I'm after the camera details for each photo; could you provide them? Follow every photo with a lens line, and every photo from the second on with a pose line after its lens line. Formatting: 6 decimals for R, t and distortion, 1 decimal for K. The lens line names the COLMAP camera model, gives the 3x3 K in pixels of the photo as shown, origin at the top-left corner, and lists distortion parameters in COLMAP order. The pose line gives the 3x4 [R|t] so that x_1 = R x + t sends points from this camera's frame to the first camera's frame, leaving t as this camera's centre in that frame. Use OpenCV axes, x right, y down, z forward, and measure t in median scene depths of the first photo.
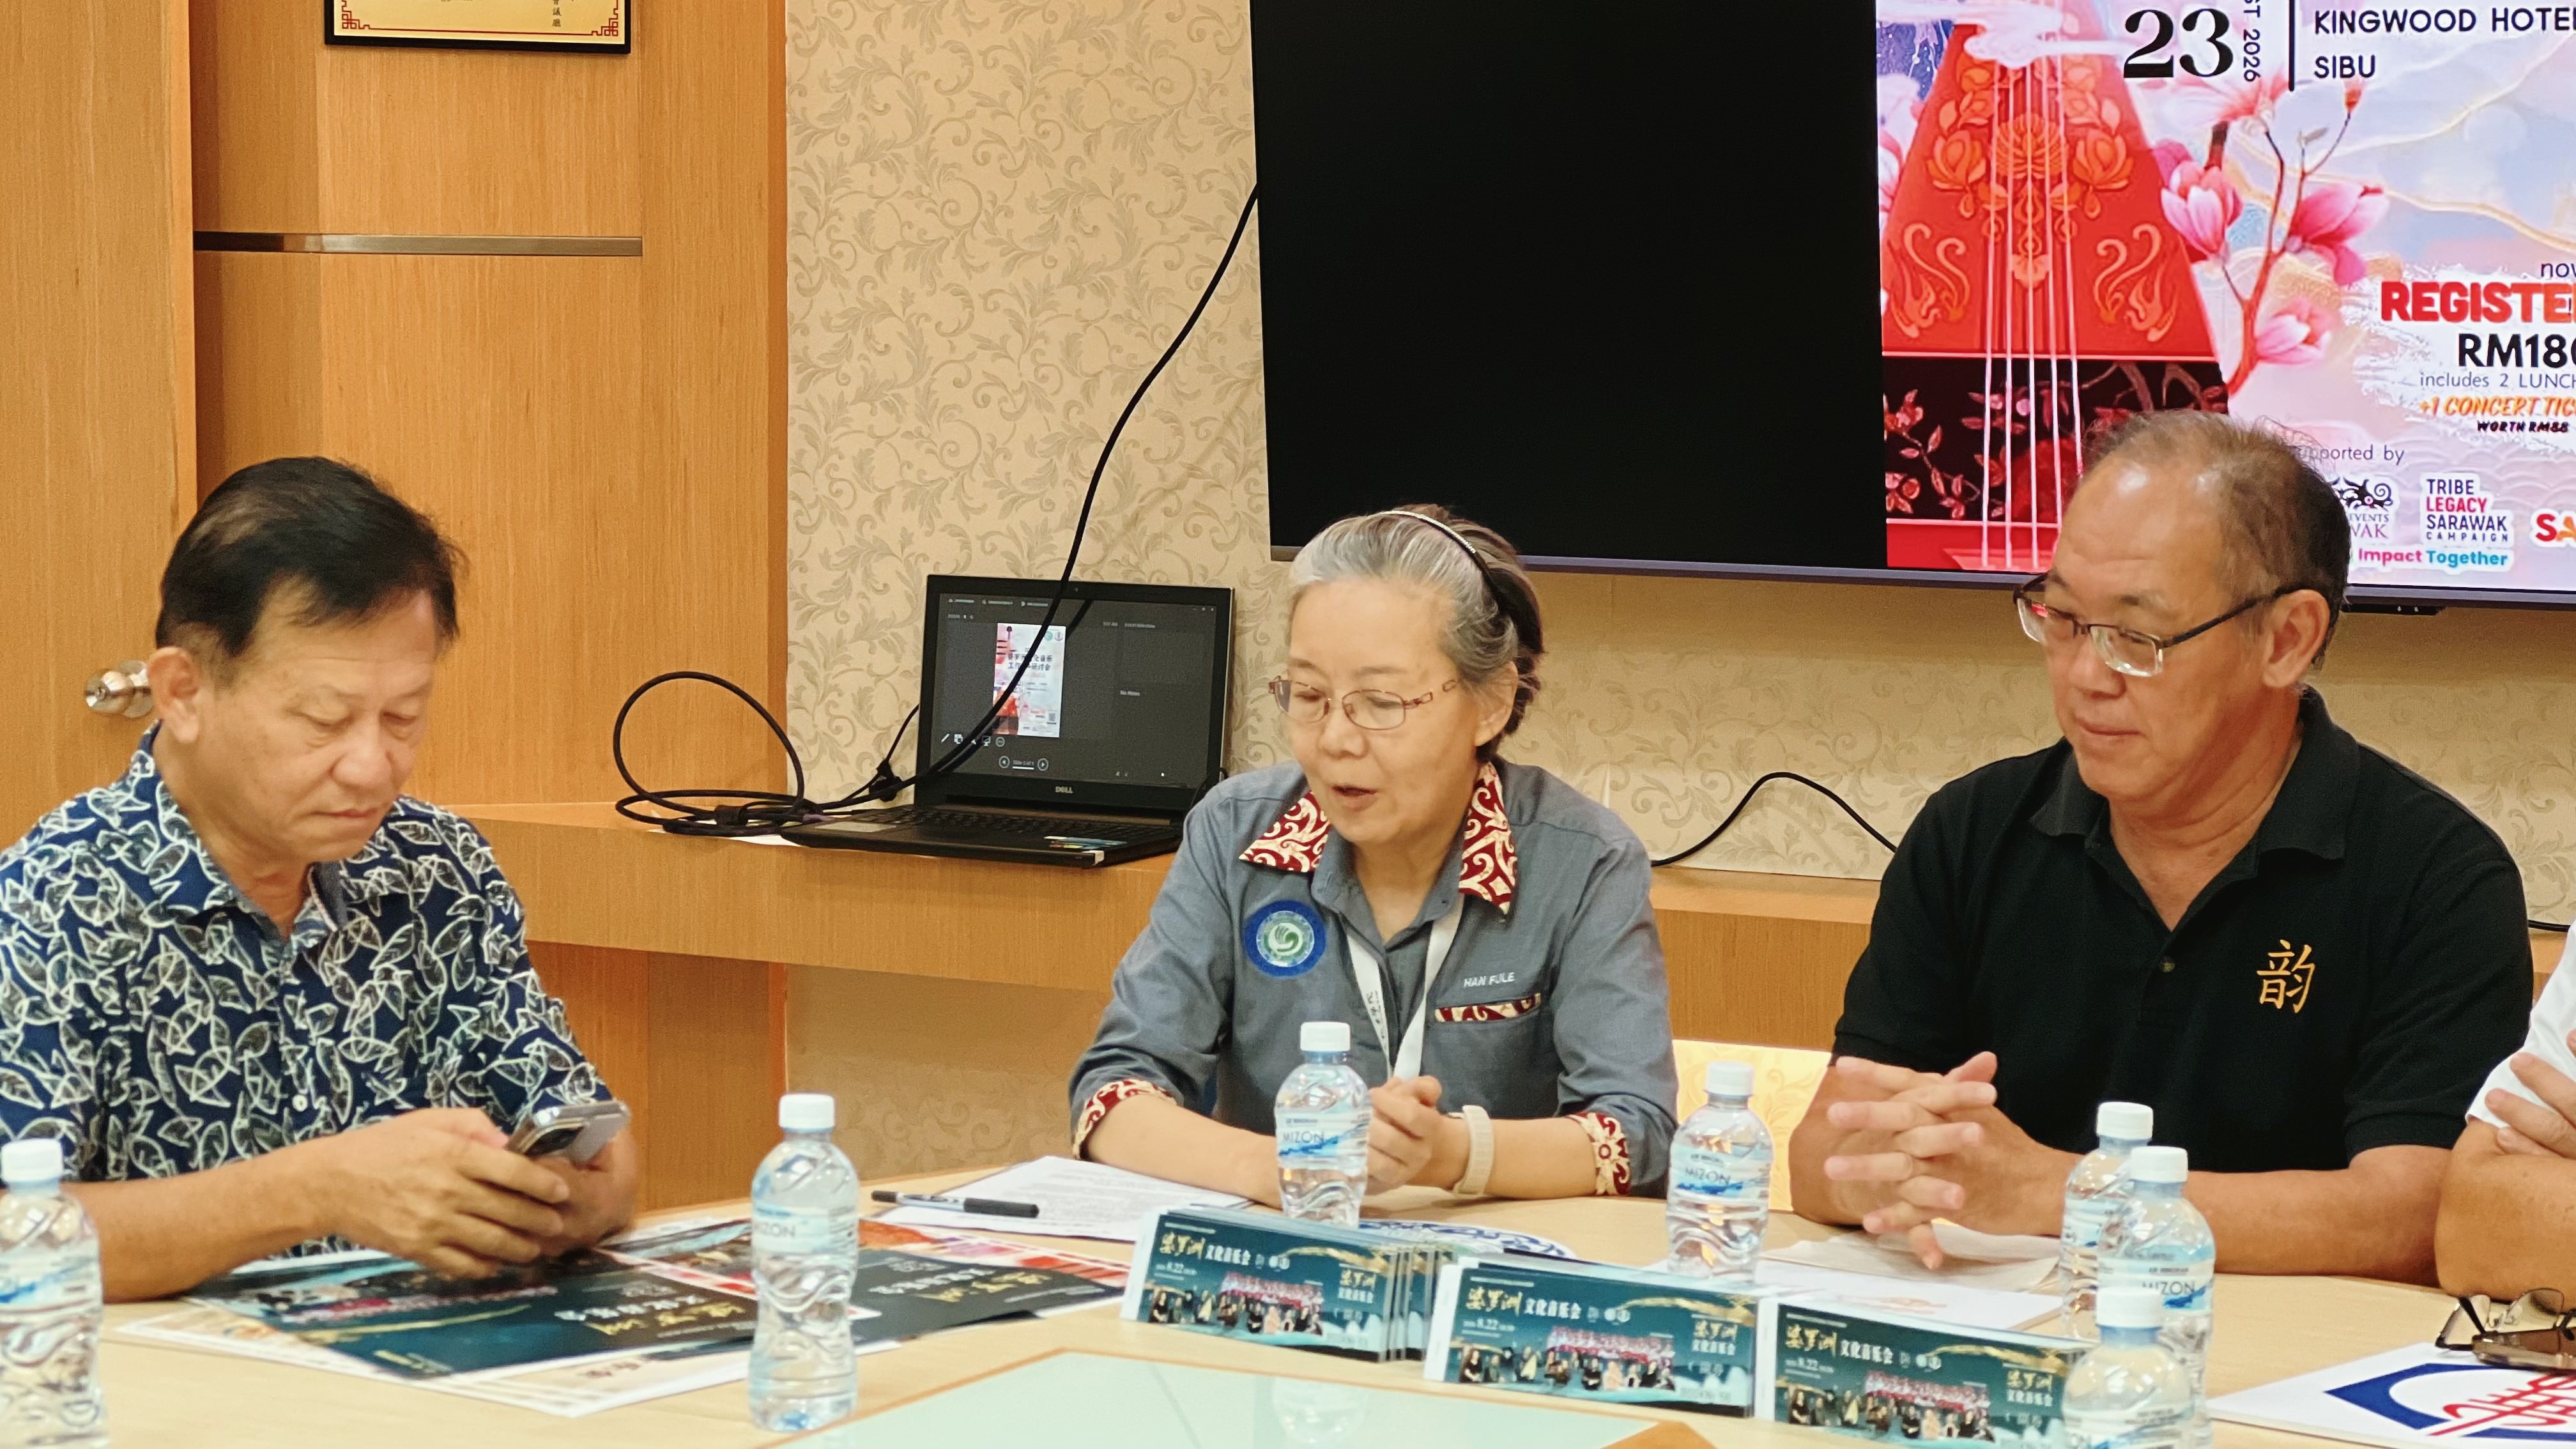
lens RADIAL K [[5807.6, 0, 1269.1], [0, 5807.6, 729.4], [0, 0, 1]] dist [0.206242, 0.000000]
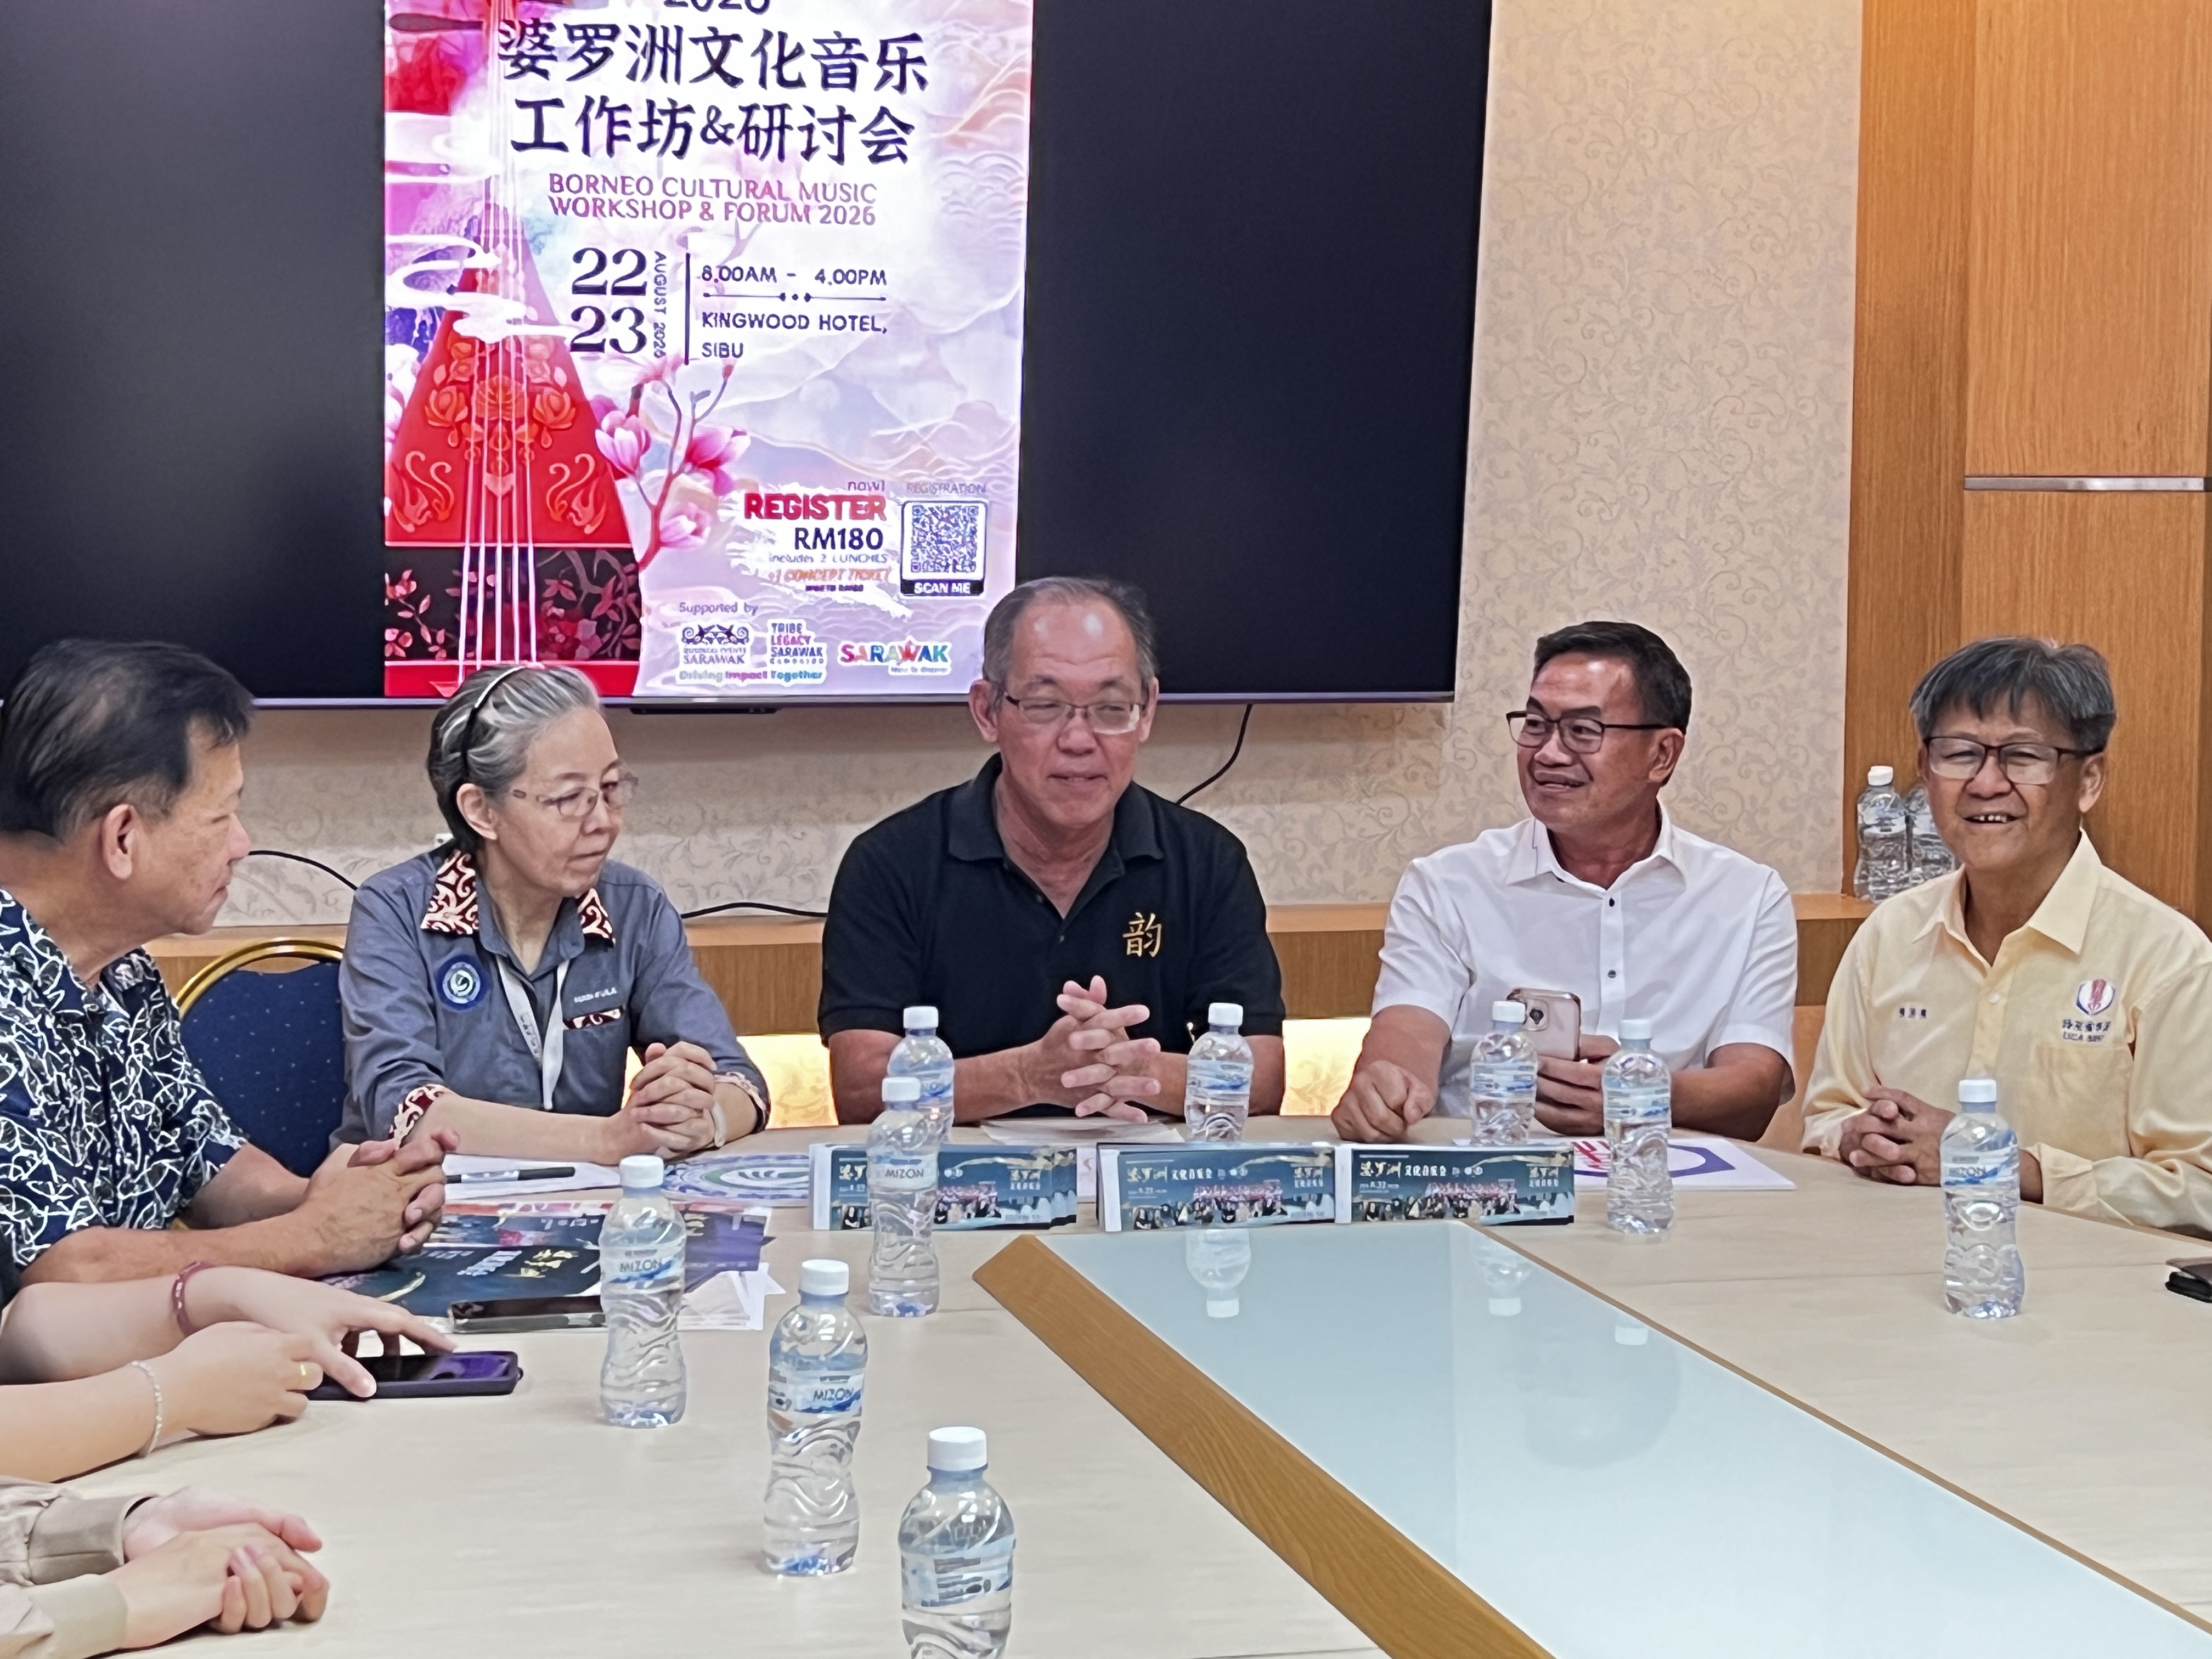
lens RADIAL K [[4319.5, 0, 1093.3], [0, 4319.5, 827.0], [0, 0, 1]] dist [0.242045, 0.000000]
pose [[0.728063, -0.060829, 0.682806, -0.493652], [0.057179, 0.997973, 0.027937, -0.016411], [-0.683121, 0.018703, 0.730065, 0.125471]]
